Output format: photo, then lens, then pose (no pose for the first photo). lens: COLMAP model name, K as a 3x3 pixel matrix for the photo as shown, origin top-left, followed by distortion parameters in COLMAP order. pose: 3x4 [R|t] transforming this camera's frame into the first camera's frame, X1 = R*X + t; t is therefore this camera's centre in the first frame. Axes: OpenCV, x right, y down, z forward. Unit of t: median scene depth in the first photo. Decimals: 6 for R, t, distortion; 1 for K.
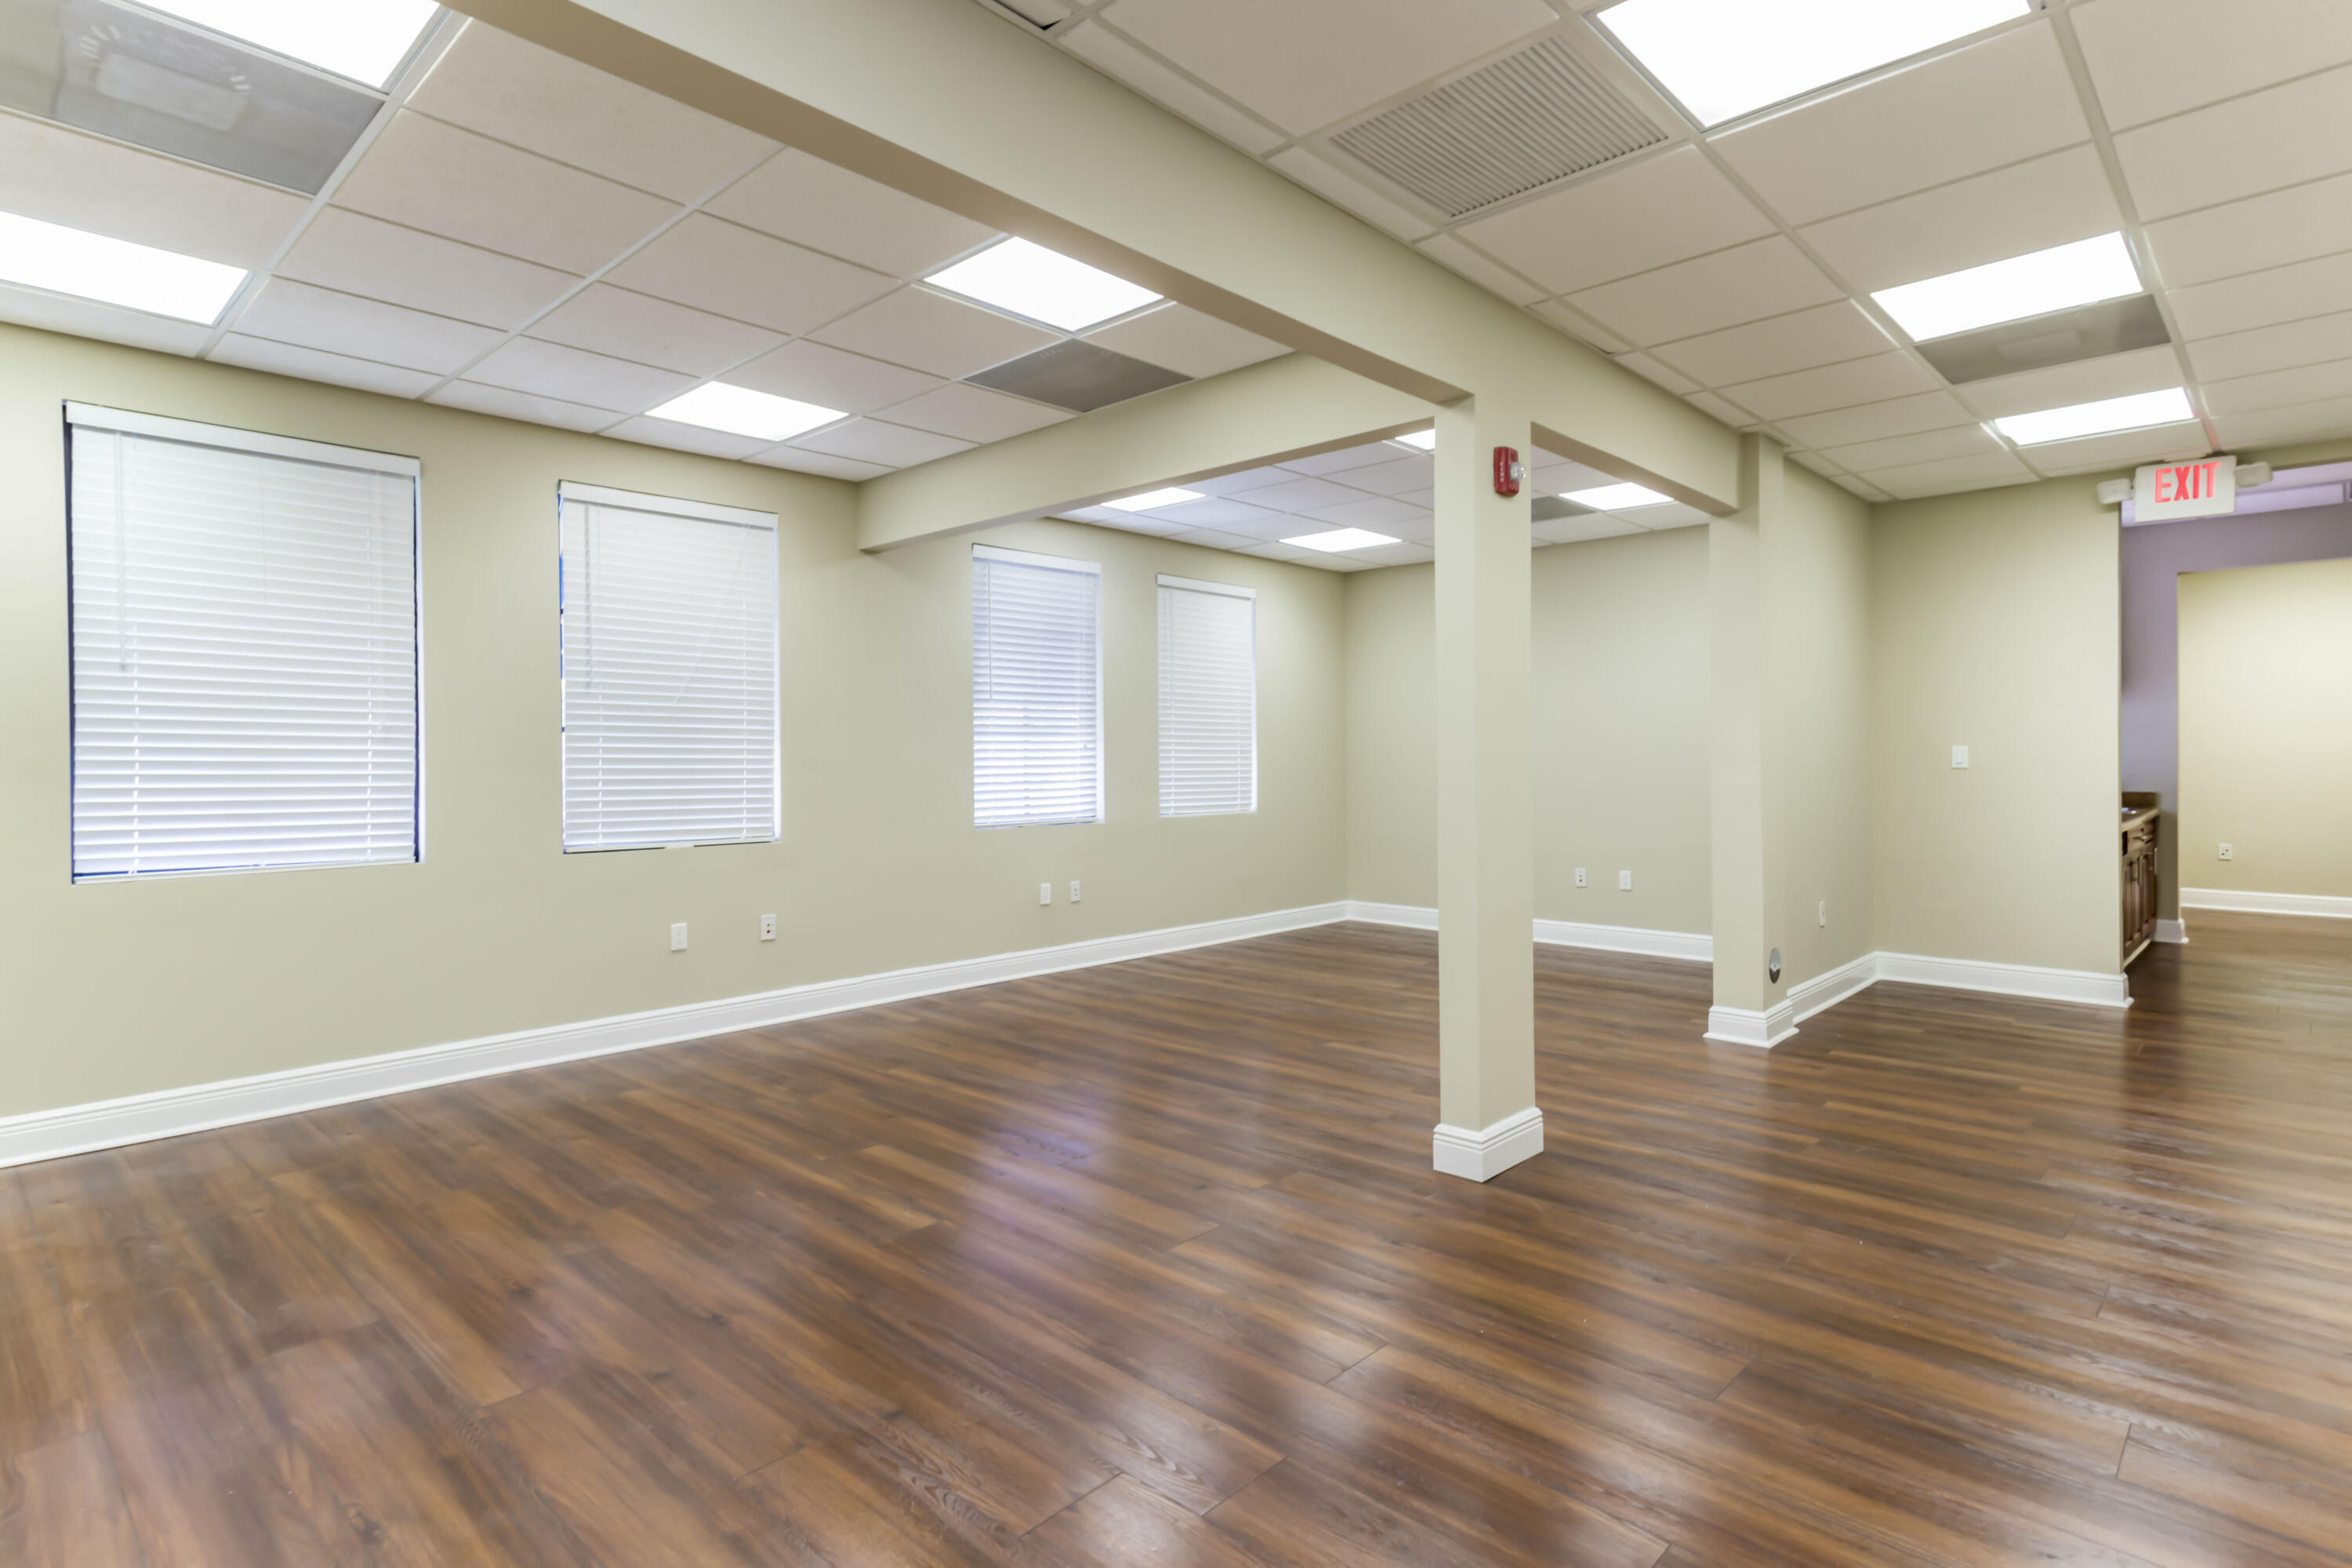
lens RADIAL K [[1202.9, 0, 1108.0], [0, 1202.9, 772.1], [0, 0, 1]] dist [0.020443, -0.000160]
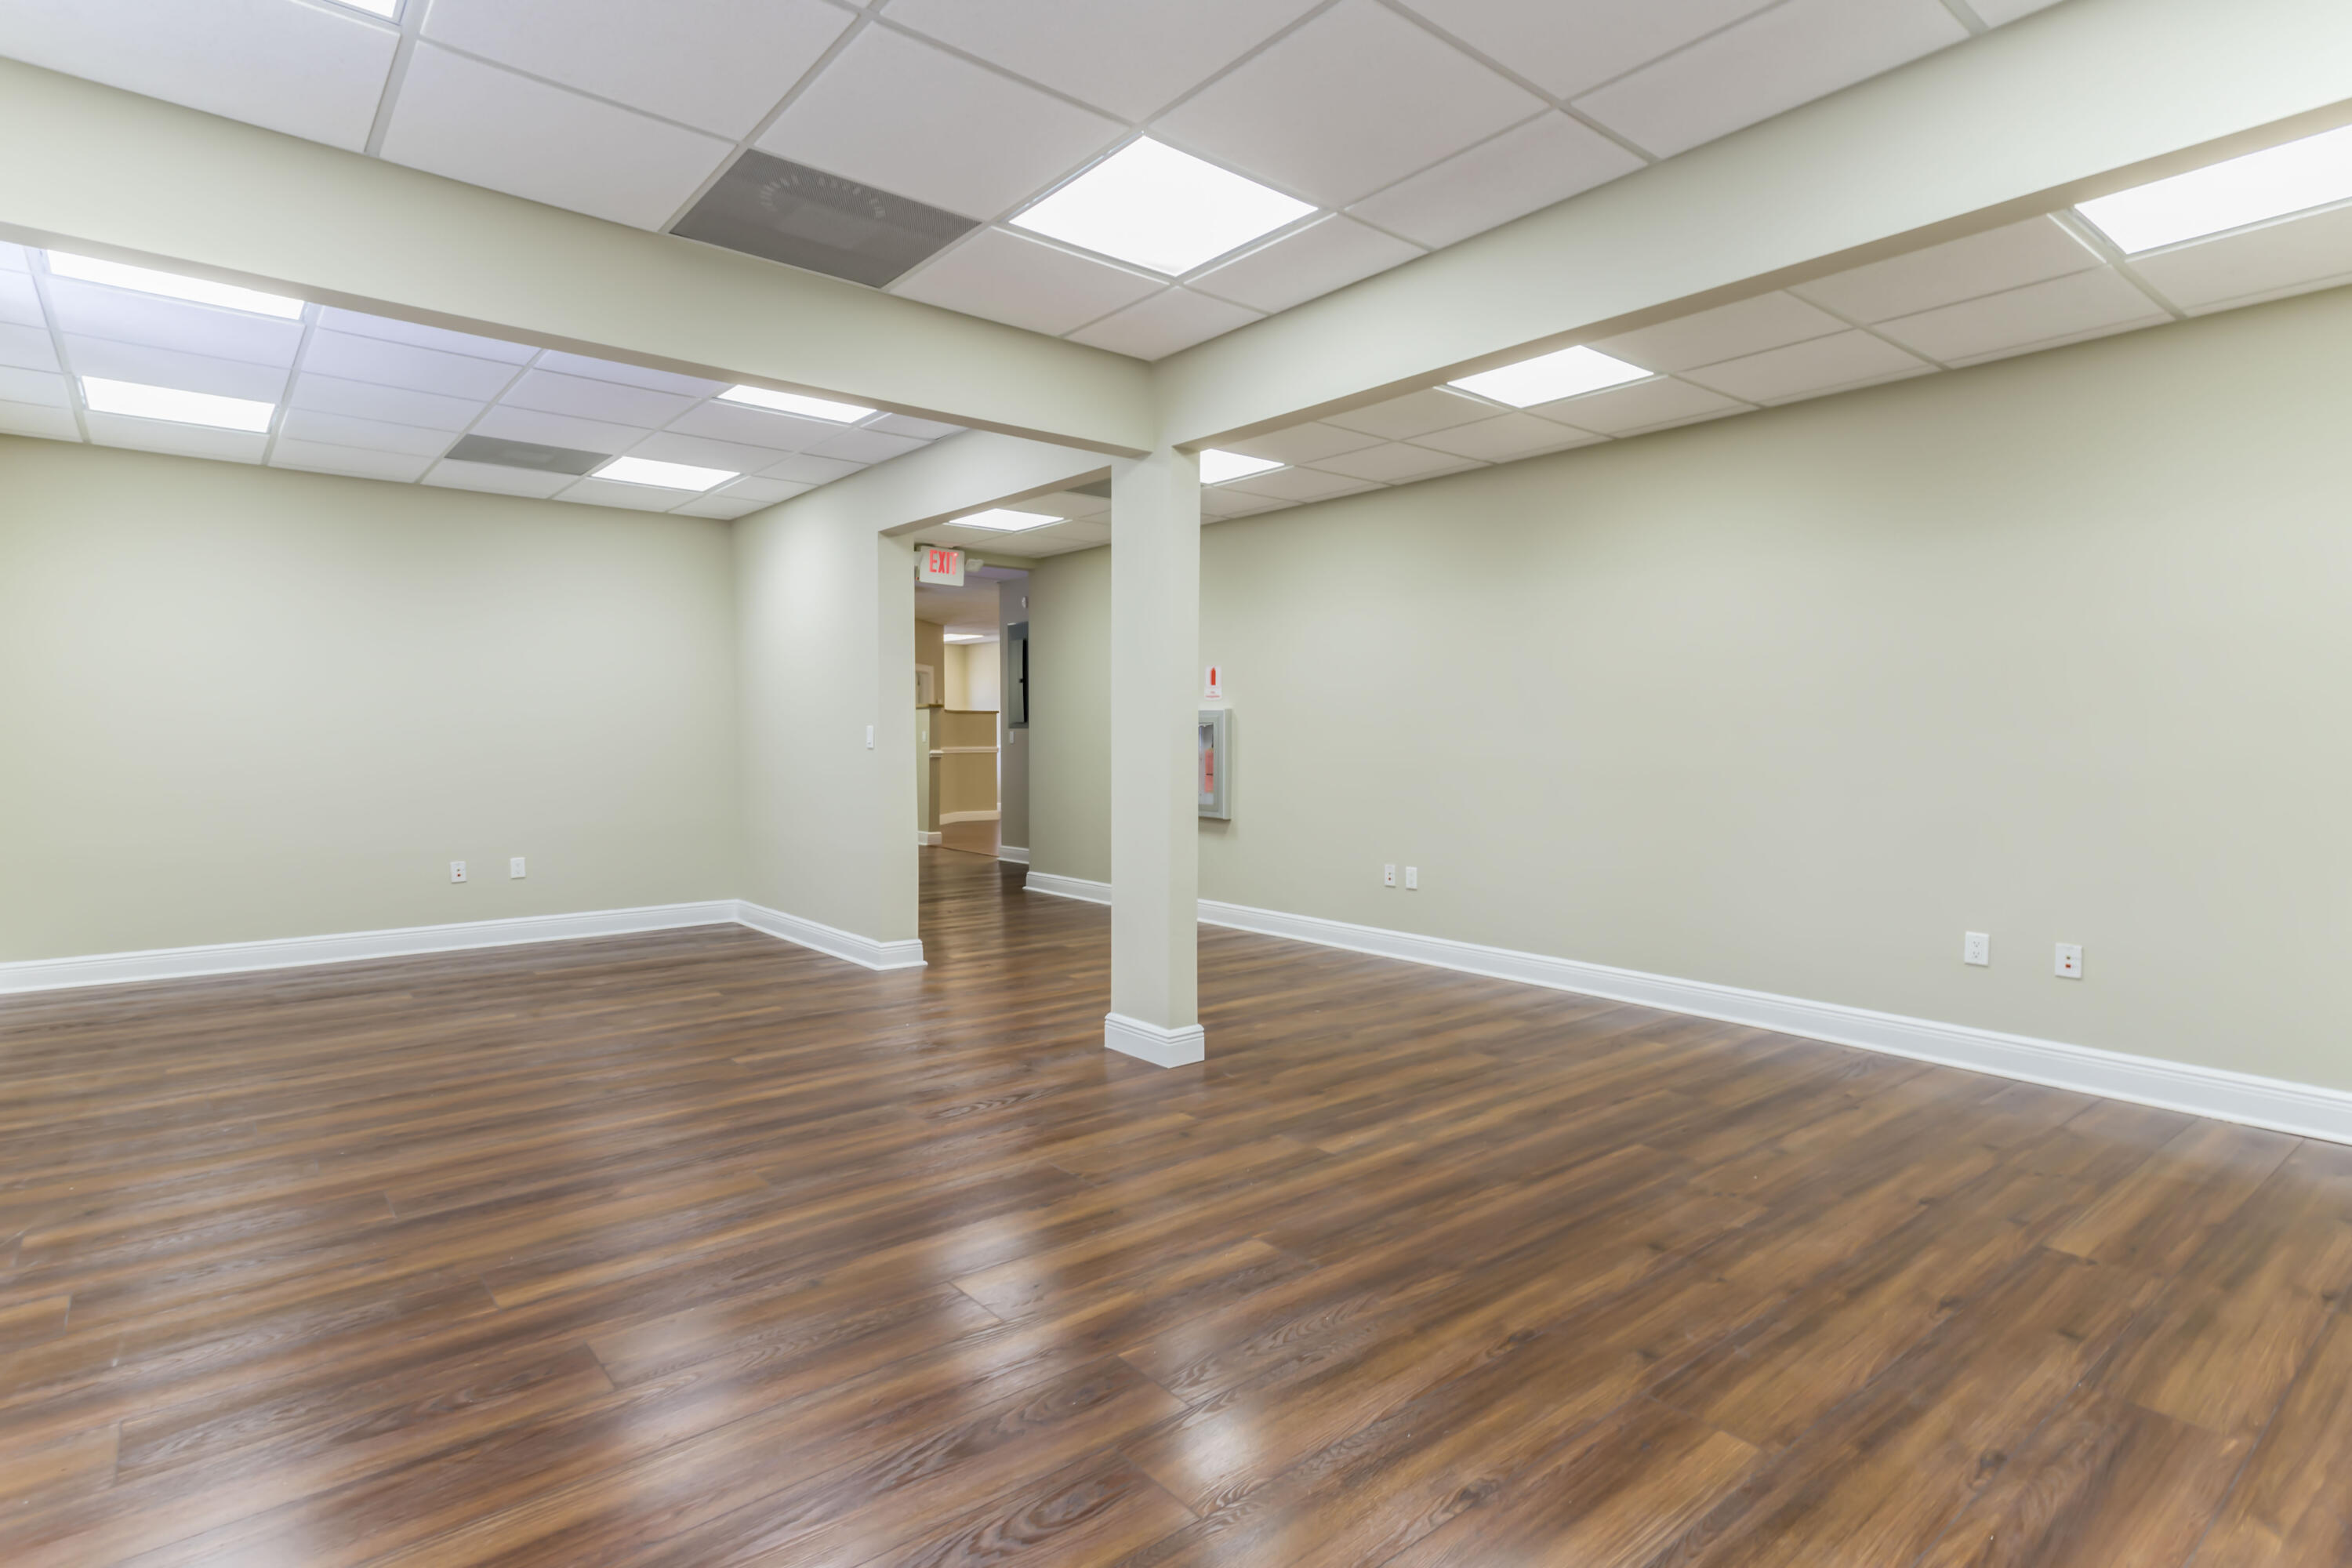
lens RADIAL K [[1190.2, 0, 1172.3], [0, 1190.2, 744.8], [0, 0, 1]] dist [0.001220, 0.000579]
pose [[0.104032, 0.003018, 0.994569, -1.032867], [0.010161, 0.999940, -0.004097, 0.007860], [-0.994522, 0.010532, 0.103995, 0.969725]]
